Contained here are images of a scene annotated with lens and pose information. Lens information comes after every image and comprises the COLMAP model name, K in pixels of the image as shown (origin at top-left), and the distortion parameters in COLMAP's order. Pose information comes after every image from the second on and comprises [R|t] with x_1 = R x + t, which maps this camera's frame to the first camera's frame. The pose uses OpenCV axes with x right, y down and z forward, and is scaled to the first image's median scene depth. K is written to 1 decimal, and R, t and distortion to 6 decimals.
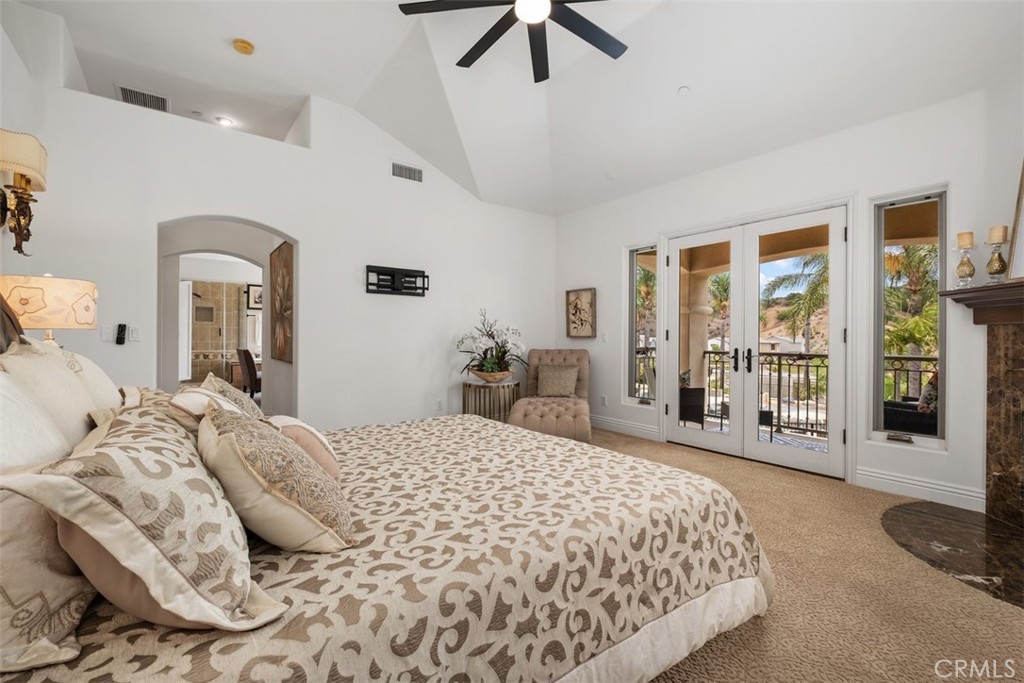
lens RADIAL K [[435.8, 0, 514.6], [0, 435.8, 344.3], [0, 0, 1]] dist [0.001063, -0.005677]
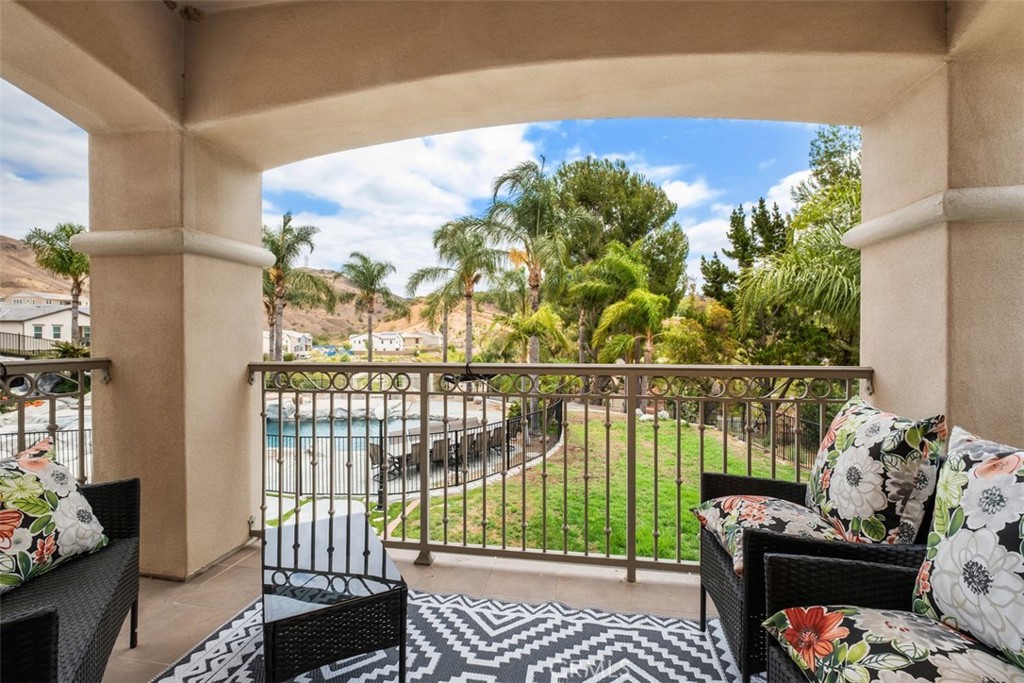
lens RADIAL K [[441.6, 0, 512.0], [0, 441.6, 341.5], [0, 0, 1]] dist [0.006262, -0.005336]
pose [[0.733777, -0.015571, 0.679212, 0.084622], [0.012729, 0.999877, 0.009171, -0.000899], [-0.679271, 0.001916, 0.733885, 0.139631]]
